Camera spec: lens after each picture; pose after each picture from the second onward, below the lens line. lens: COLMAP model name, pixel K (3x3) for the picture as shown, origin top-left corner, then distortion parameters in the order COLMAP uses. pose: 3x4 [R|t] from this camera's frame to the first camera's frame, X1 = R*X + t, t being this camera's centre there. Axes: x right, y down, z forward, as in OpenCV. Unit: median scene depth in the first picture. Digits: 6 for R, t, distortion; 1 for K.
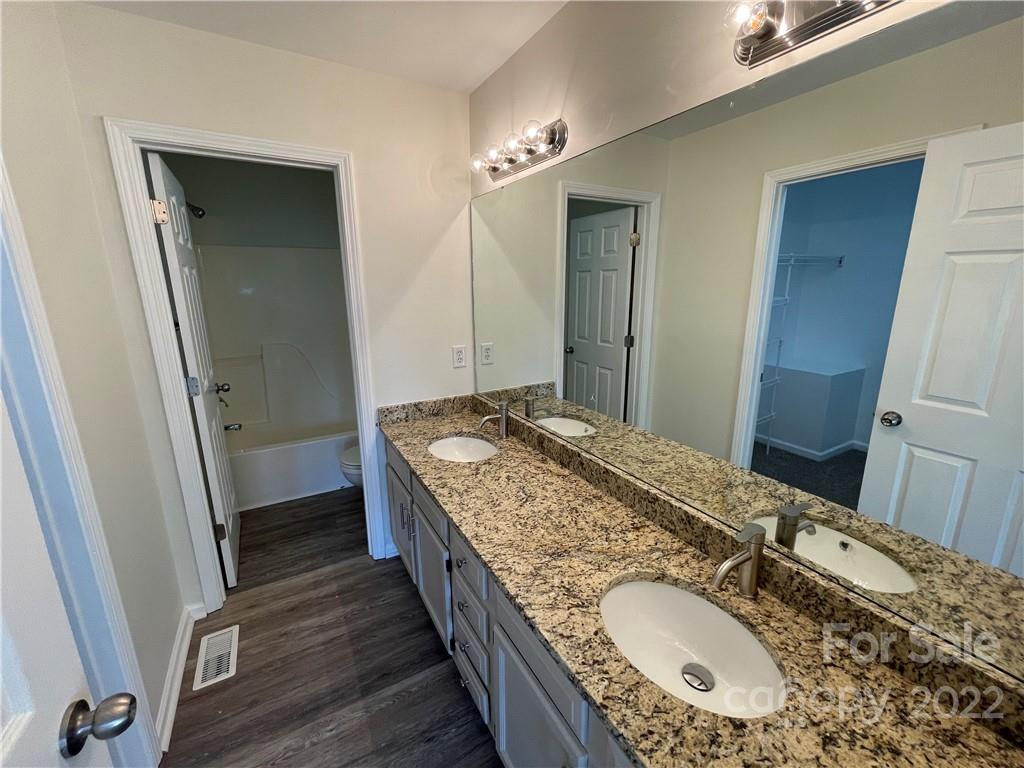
lens RADIAL K [[416.3, 0, 515.0], [0, 416.3, 380.8], [0, 0, 1]] dist [-0.000953, 0.001550]
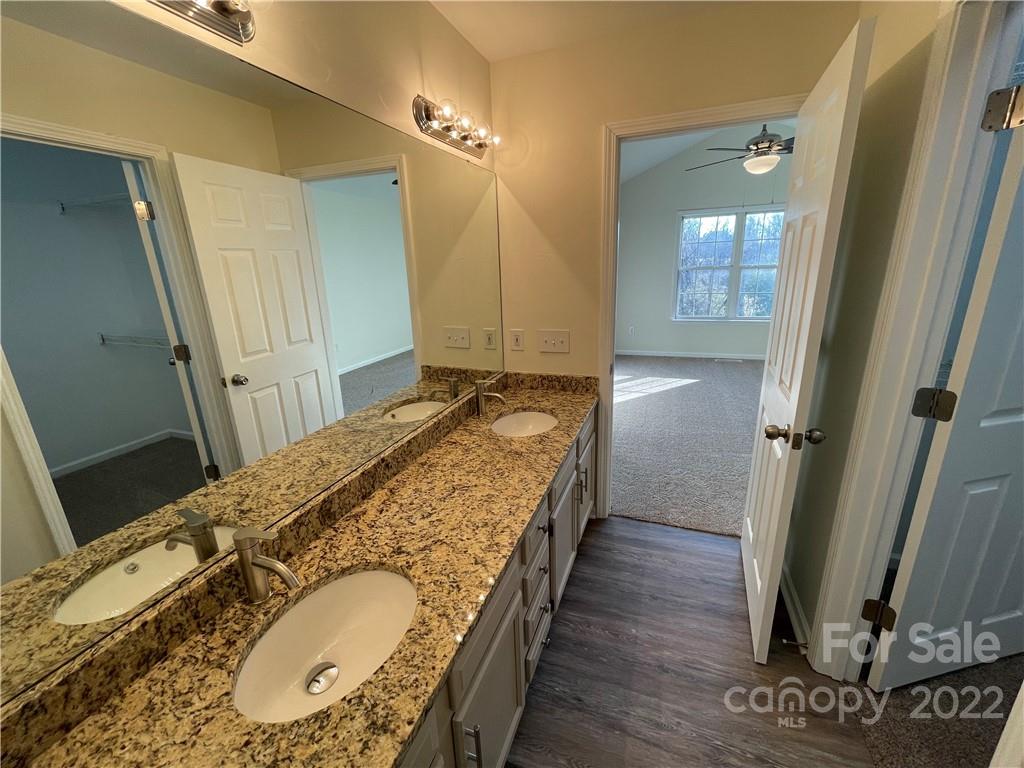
lens RADIAL K [[416.3, 0, 509.3], [0, 416.3, 380.0], [0, 0, 1]] dist [-0.000953, 0.001550]
pose [[-0.626231, -0.184498, 0.757492, -0.653123], [0.220461, 0.890036, 0.399039, -0.266792], [-0.747818, 0.416889, -0.516694, 1.192013]]
